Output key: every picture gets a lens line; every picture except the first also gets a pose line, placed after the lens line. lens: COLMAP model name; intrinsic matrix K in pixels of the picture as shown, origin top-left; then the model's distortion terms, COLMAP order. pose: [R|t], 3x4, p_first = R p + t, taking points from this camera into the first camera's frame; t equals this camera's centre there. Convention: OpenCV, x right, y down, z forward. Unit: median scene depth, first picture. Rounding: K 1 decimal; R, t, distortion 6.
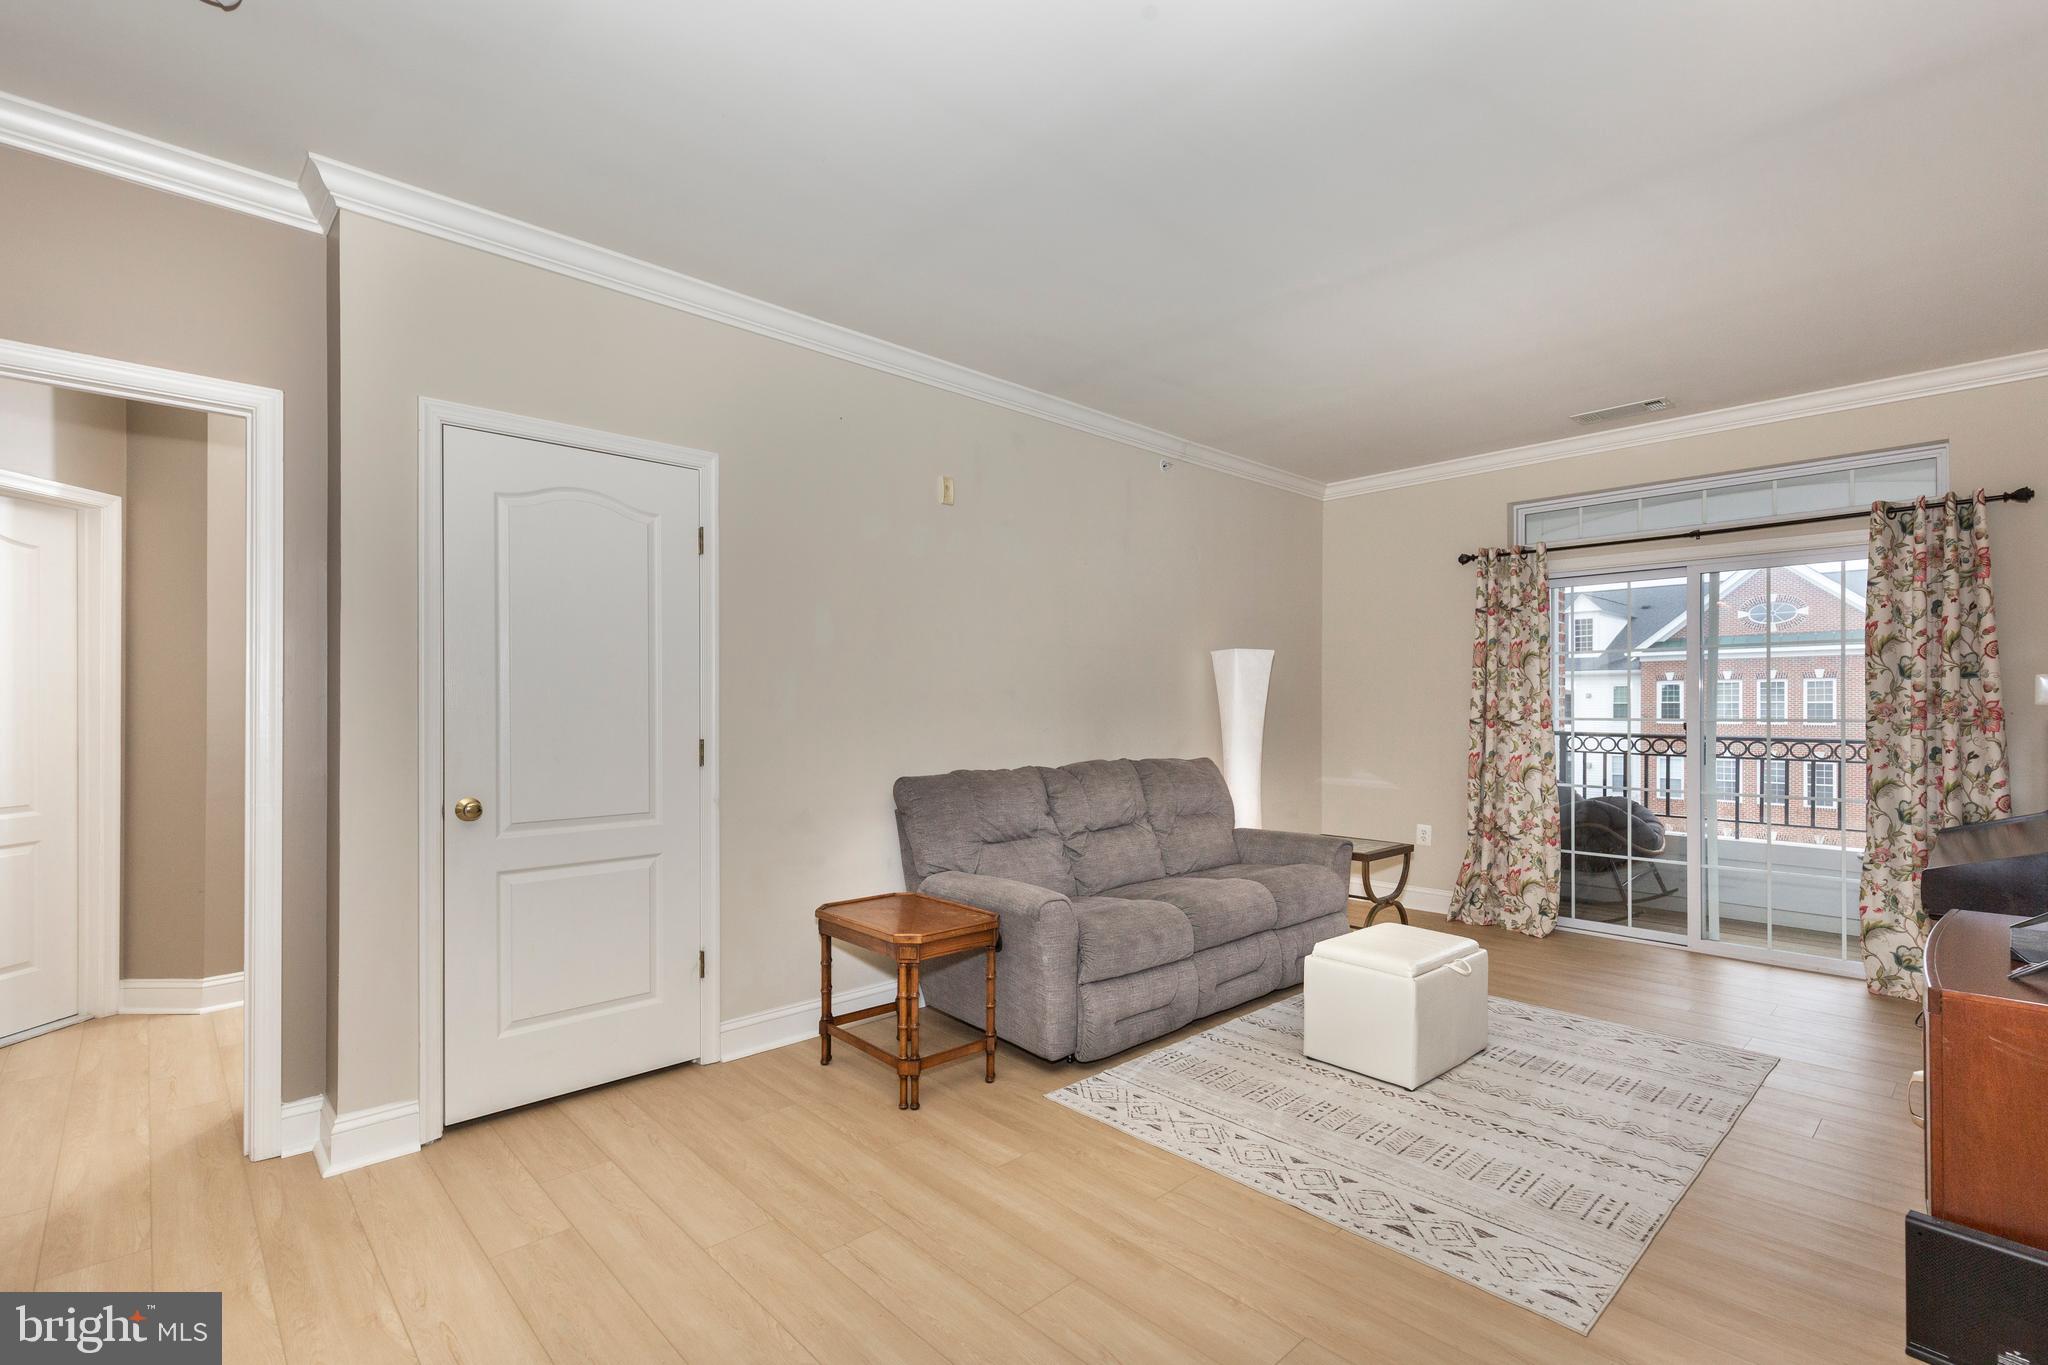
lens RADIAL K [[928.0, 0, 997.0], [0, 928.0, 701.9], [0, 0, 1]] dist [0.004472, -0.000735]
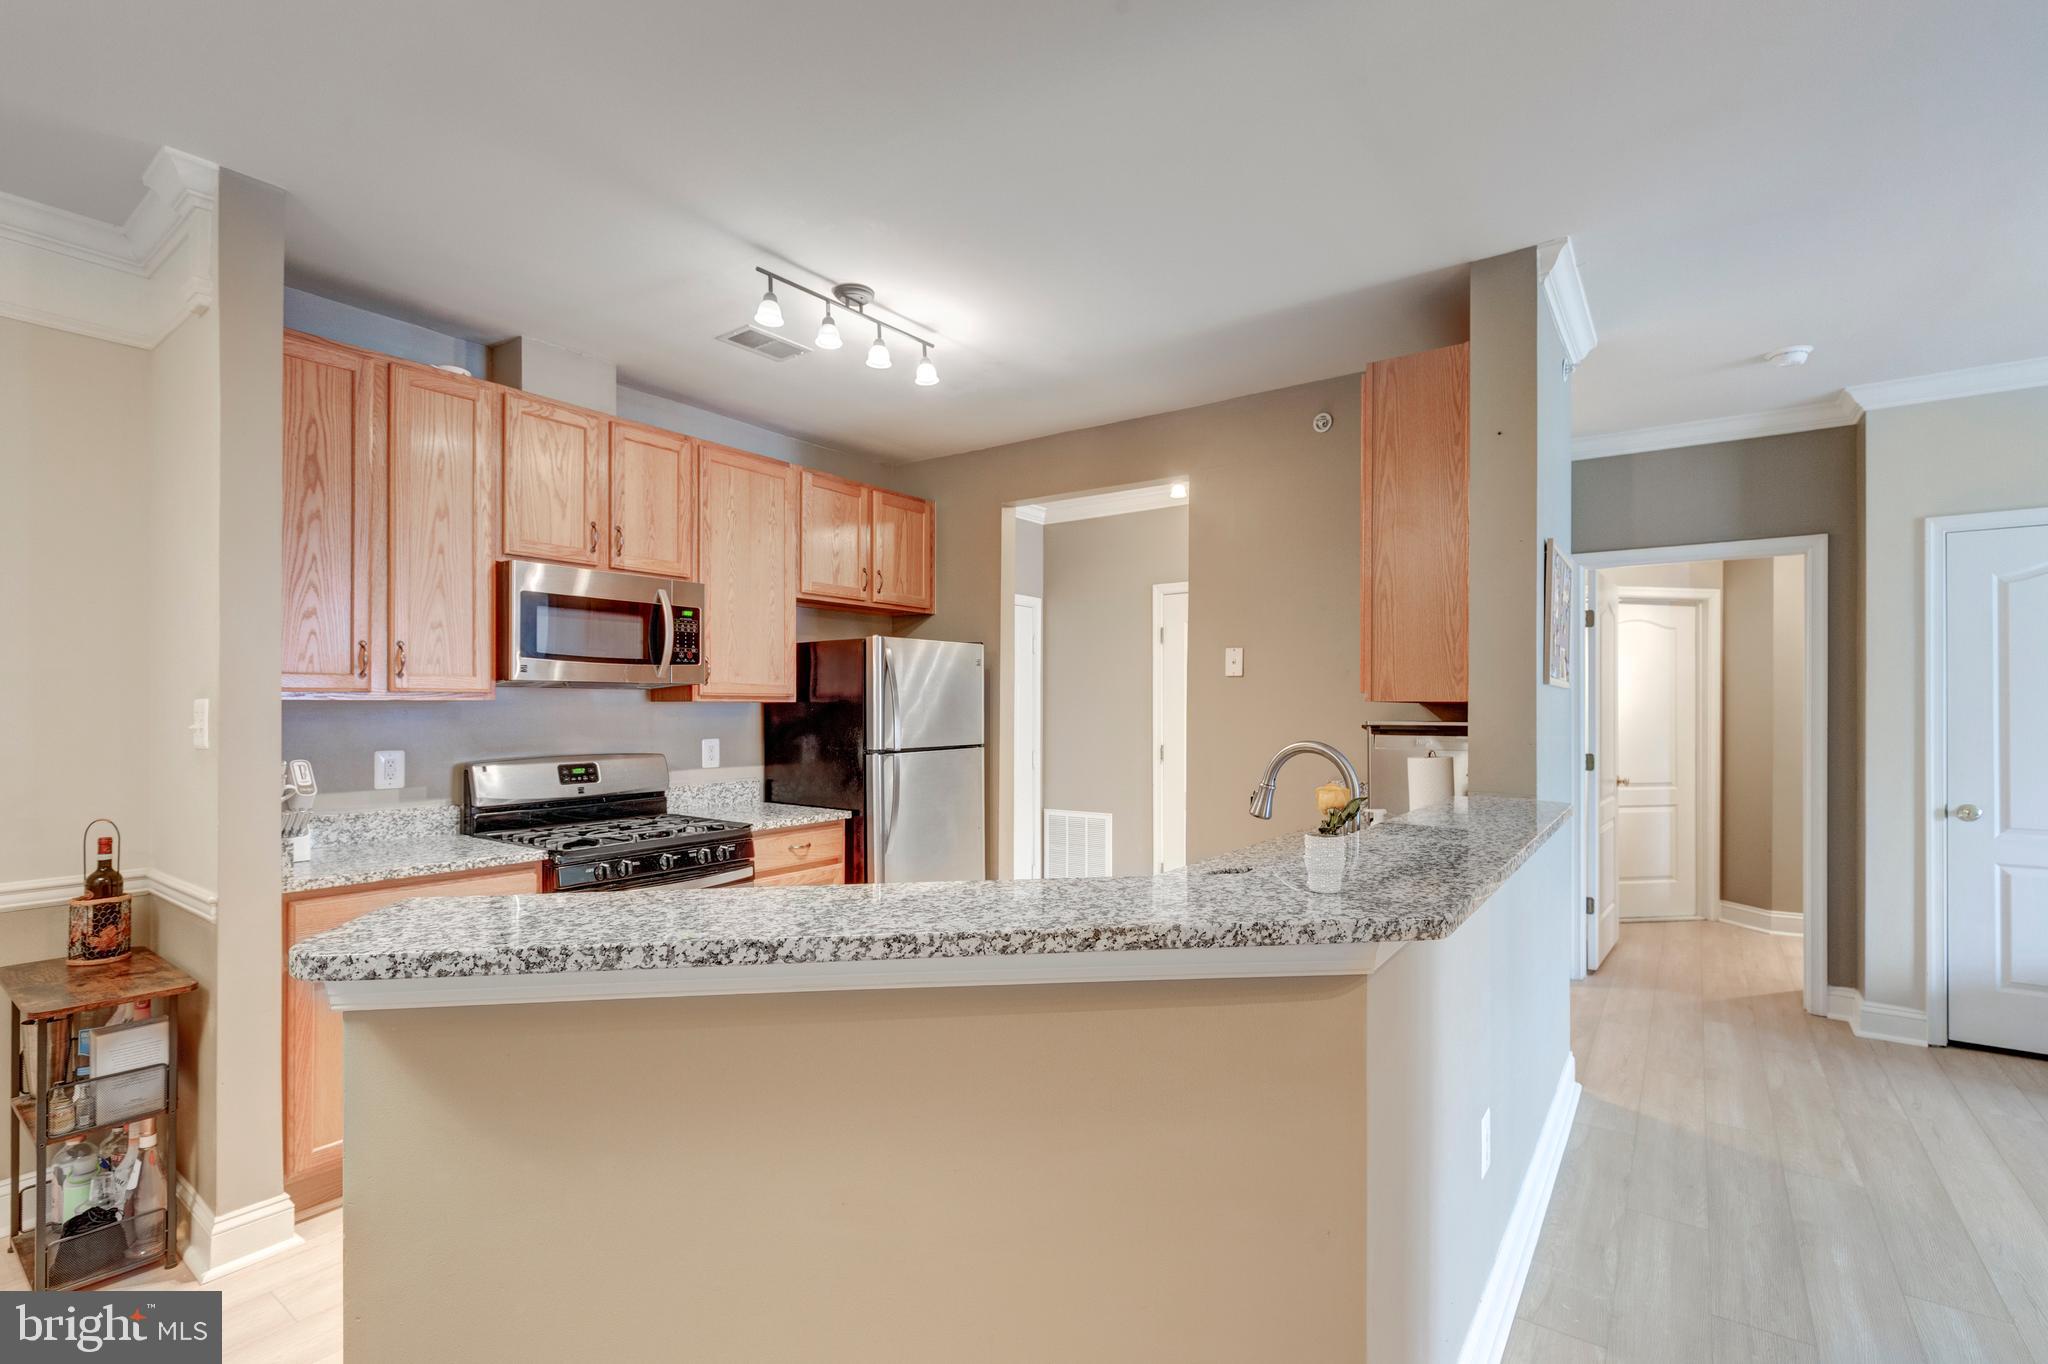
lens RADIAL K [[928.0, 0, 997.0], [0, 928.0, 701.4], [0, 0, 1]] dist [0.004472, -0.000735]
pose [[0.175937, -0.001933, -0.984400, 0.529239], [0.002133, 0.999996, -0.001582, -0.048088], [0.984399, -0.001821, 0.175940, -0.649099]]
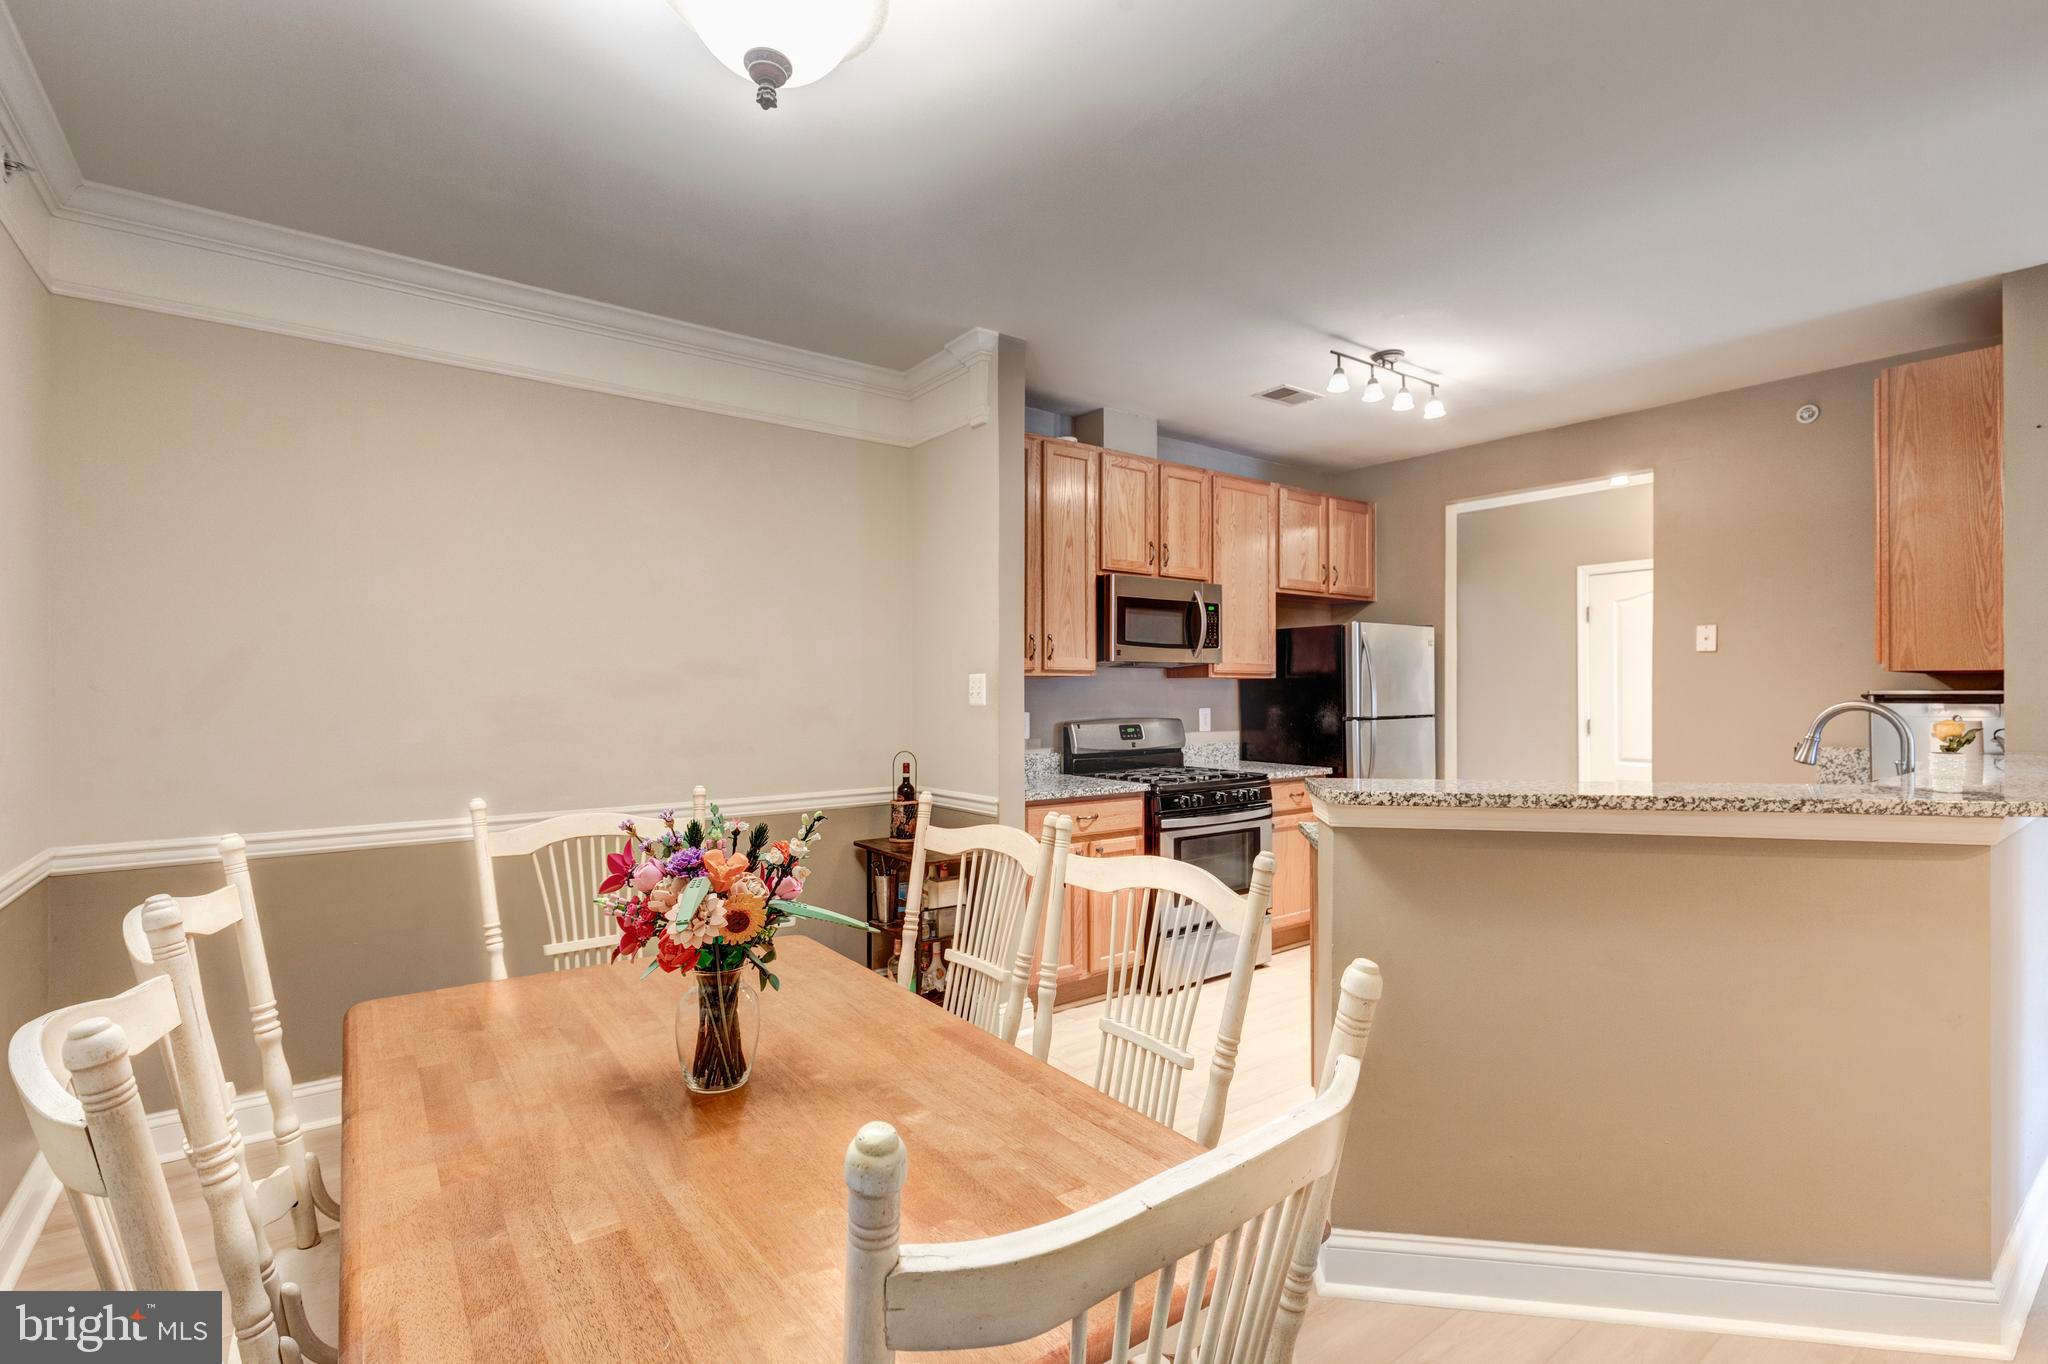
lens RADIAL K [[929.1, 0, 993.5], [0, 929.1, 682.0], [0, 0, 1]] dist [-0.001955, -0.001775]
pose [[-0.122728, -0.006675, -0.992418, 1.398412], [0.005084, 0.999960, -0.007355, -0.006746], [0.992427, -0.005949, -0.122689, -1.617193]]
